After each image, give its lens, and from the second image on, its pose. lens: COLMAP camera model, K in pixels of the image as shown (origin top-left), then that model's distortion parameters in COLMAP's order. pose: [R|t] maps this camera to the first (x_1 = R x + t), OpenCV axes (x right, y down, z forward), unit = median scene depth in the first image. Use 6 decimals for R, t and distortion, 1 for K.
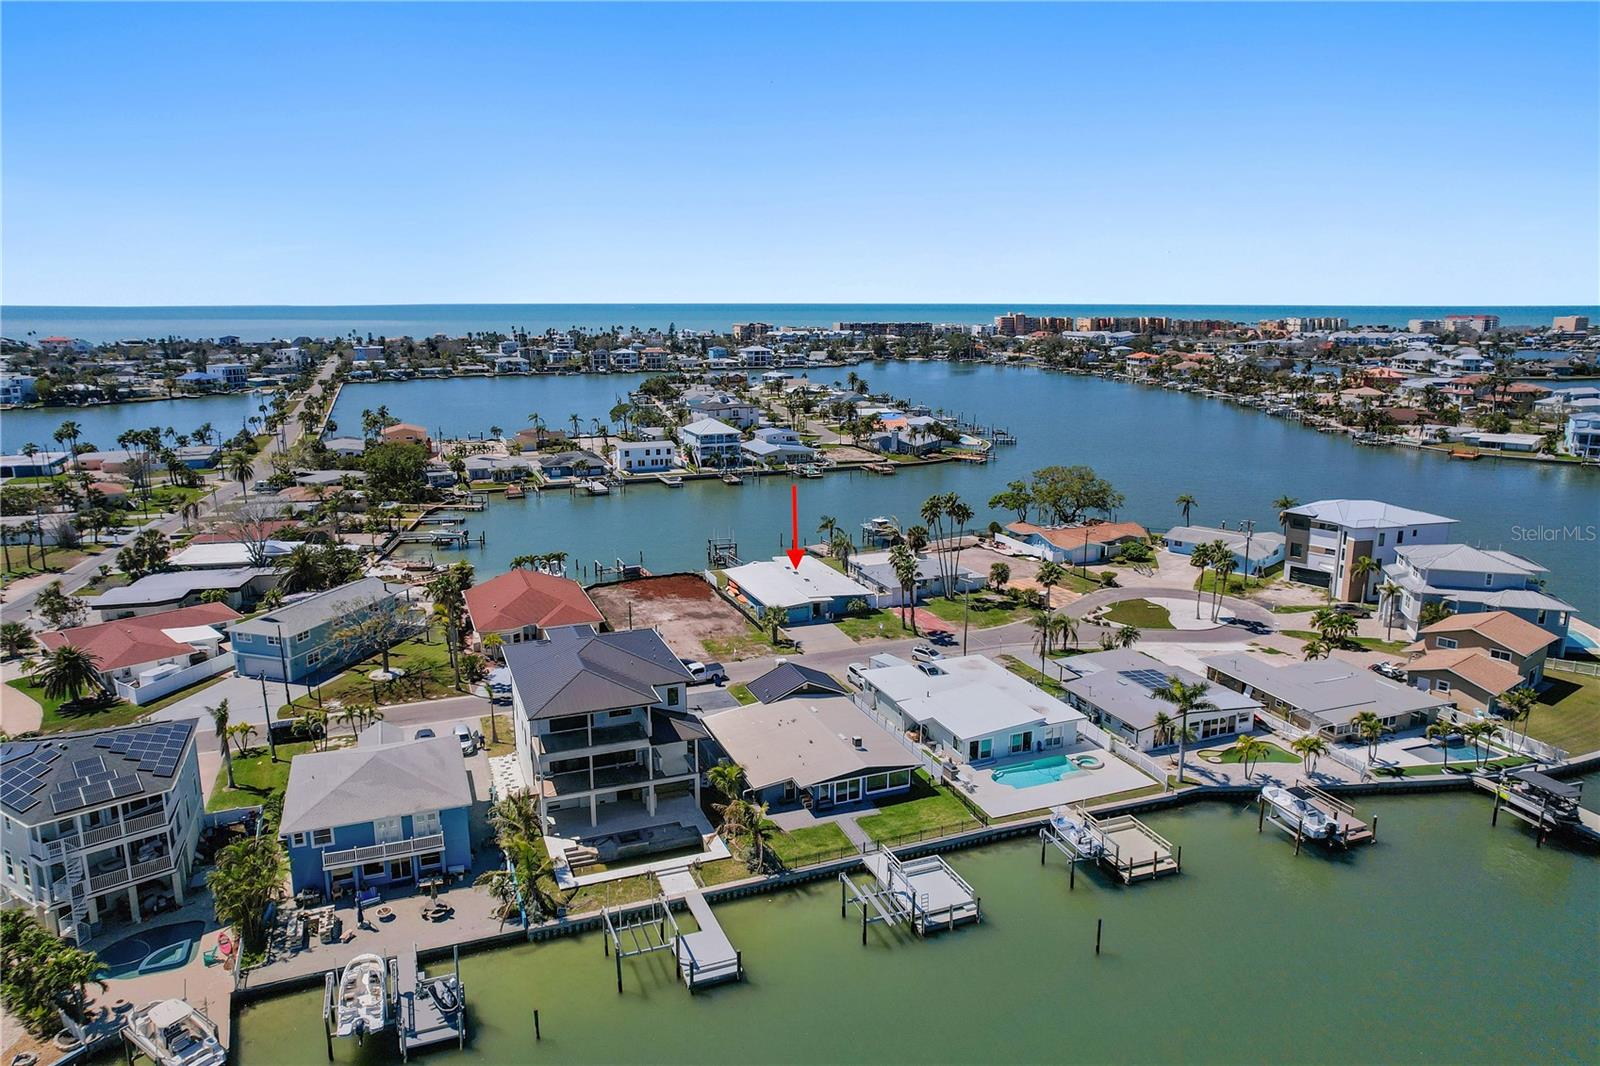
lens RADIAL K [[1039.7, 0, 800.0], [0, 1039.7, 533.0], [0, 0, 1]] dist [-0.027038, 0.005200]
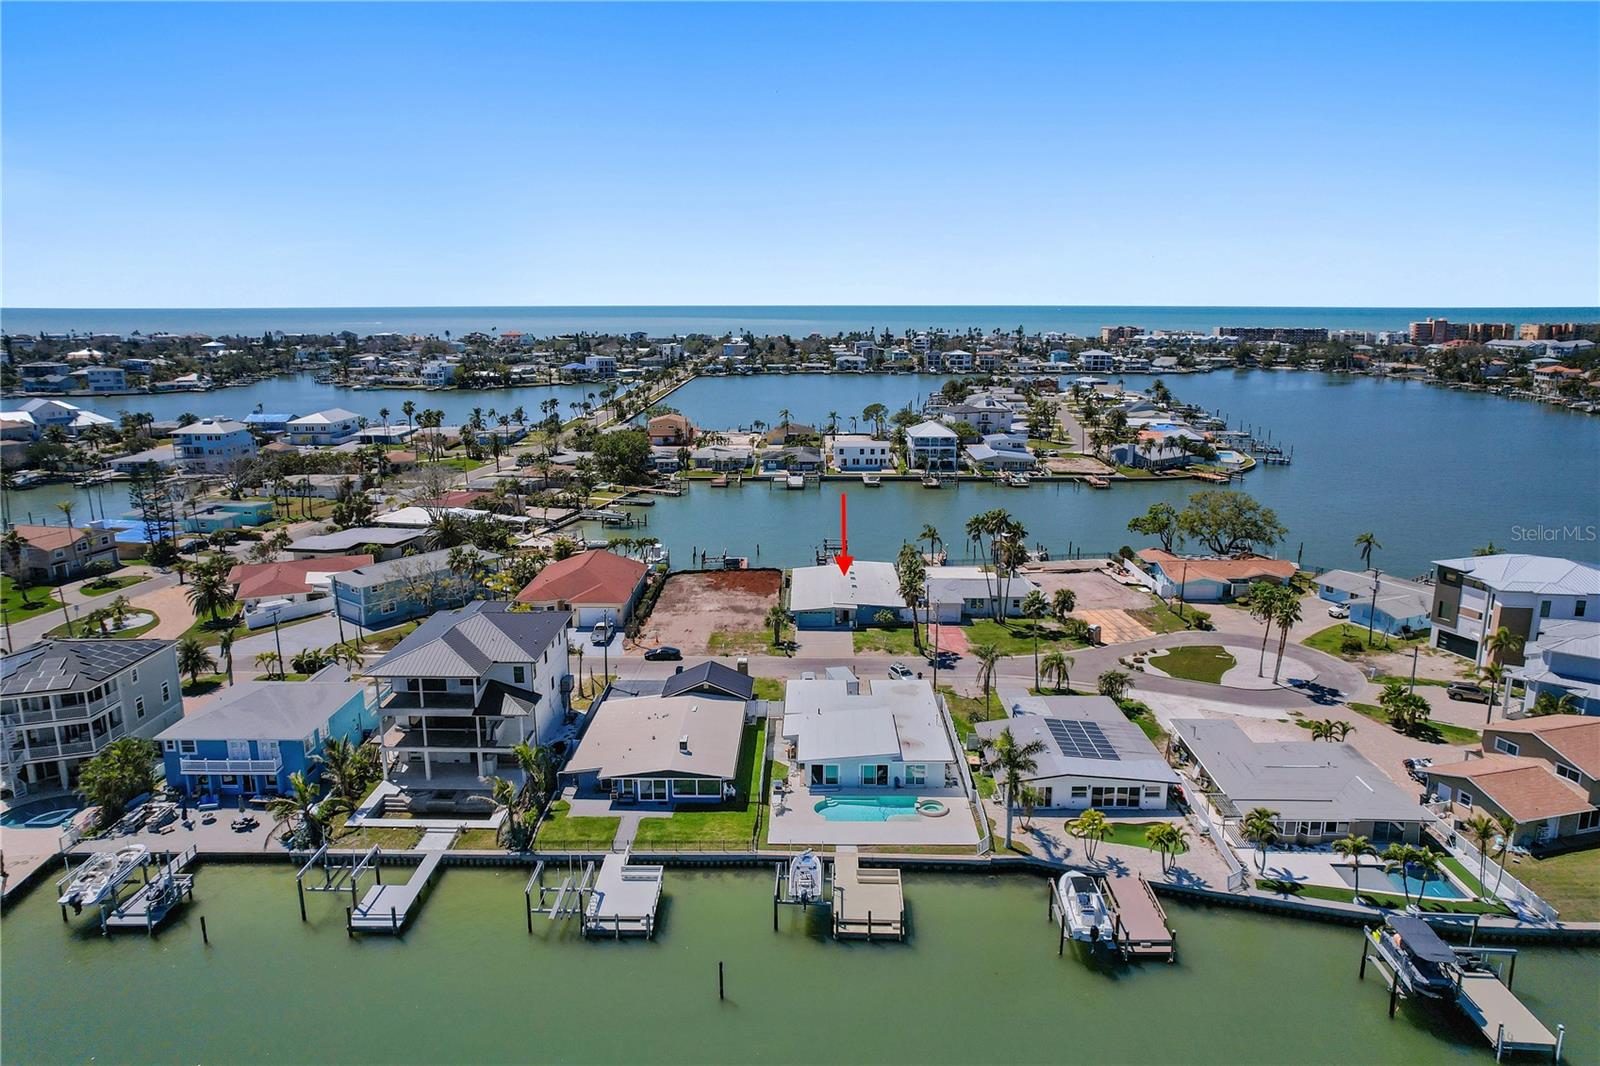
lens RADIAL K [[1018.7, 0, 800.0], [0, 1018.7, 533.0], [0, 0, 1]] dist [-0.042201, 0.034983]
pose [[0.927420, 0.082040, -0.364912, 0.301341], [-0.080987, 0.996549, 0.018217, -0.018505], [0.365148, 0.012658, 0.930864, 0.072264]]
